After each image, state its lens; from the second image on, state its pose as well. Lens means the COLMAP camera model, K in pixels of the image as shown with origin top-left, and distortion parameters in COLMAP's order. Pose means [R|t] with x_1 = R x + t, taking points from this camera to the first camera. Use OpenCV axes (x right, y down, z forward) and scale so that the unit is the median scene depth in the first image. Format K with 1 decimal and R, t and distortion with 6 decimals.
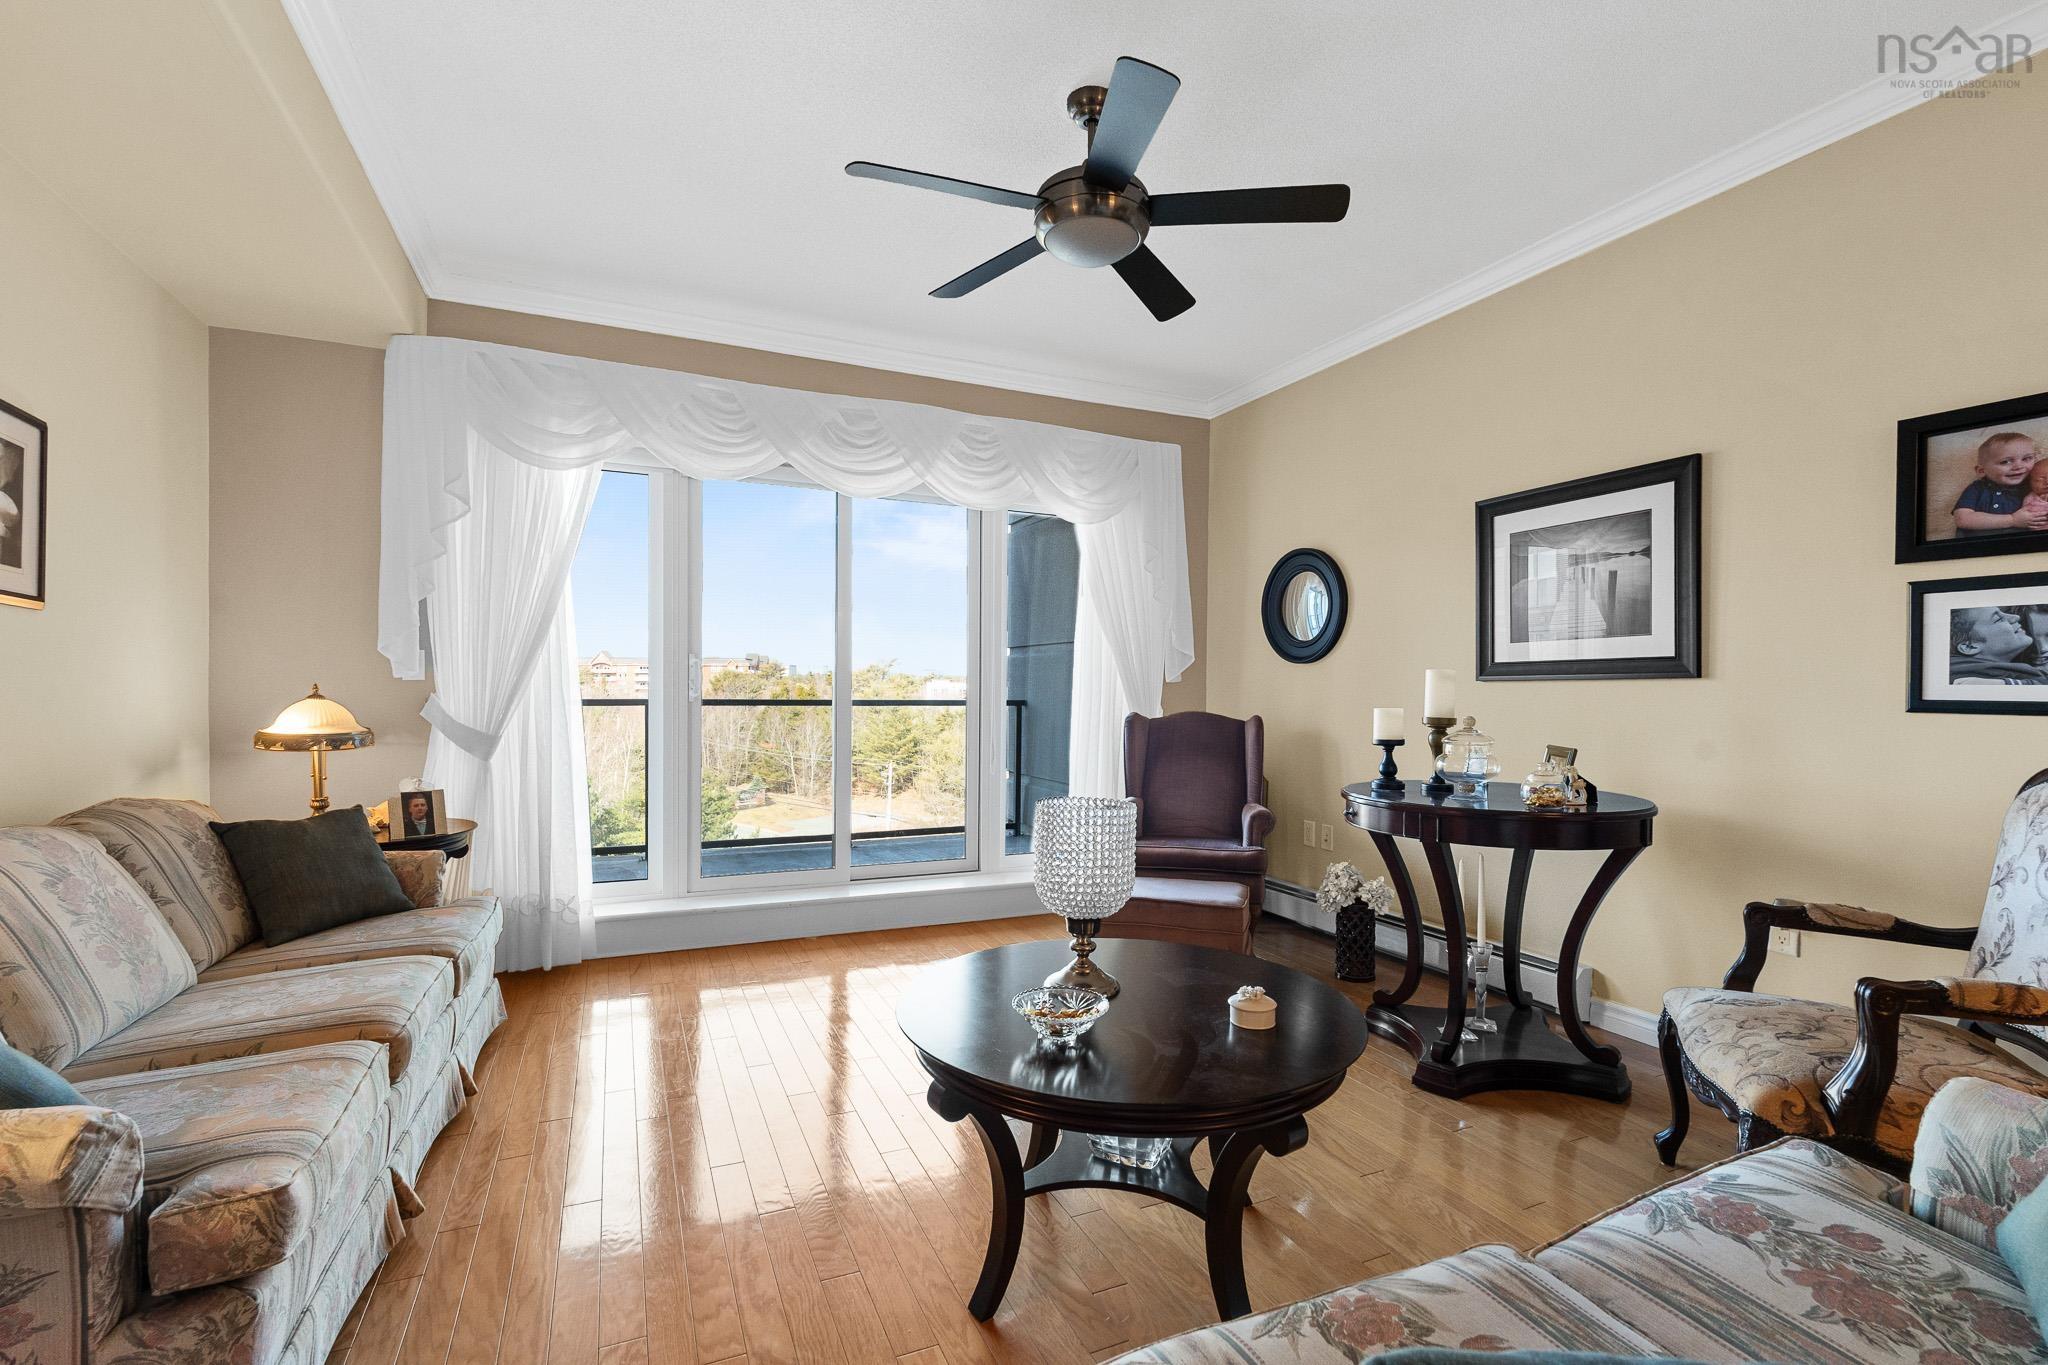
lens RADIAL K [[900.4, 0, 1022.1], [0, 900.4, 686.3], [0, 0, 1]] dist [-0.005710, -0.001088]
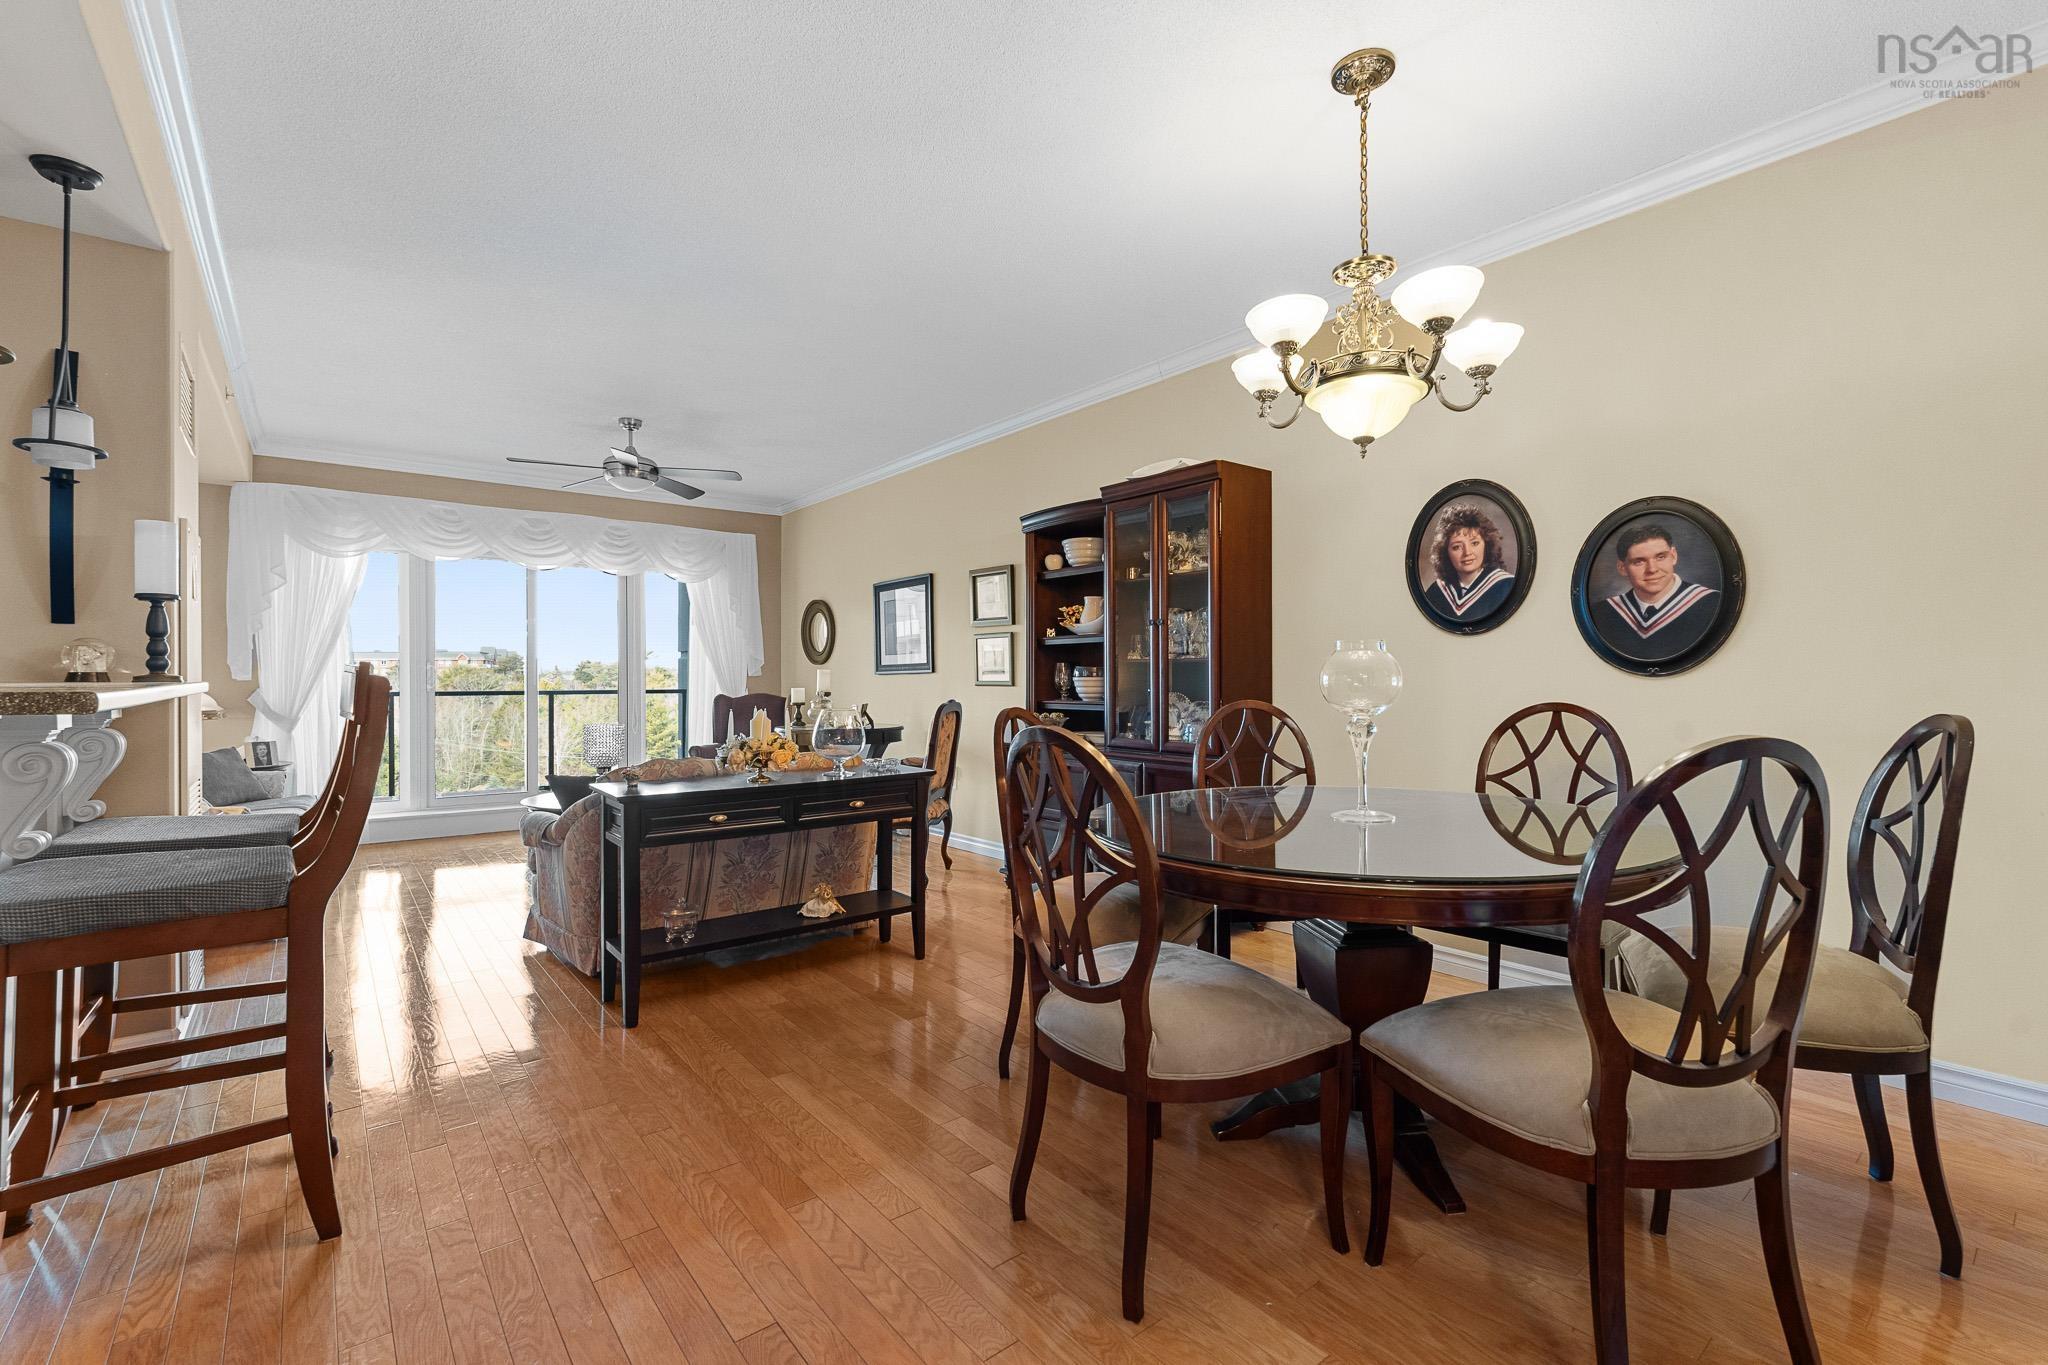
lens RADIAL K [[900.4, 0, 1018.0], [0, 900.4, 671.0], [0, 0, 1]] dist [-0.005710, -0.001088]
pose [[0.971190, -0.010095, 0.238092, 0.321788], [0.011742, 0.999916, -0.005498, 0.000892], [-0.238017, 0.008136, 0.971227, -0.948582]]
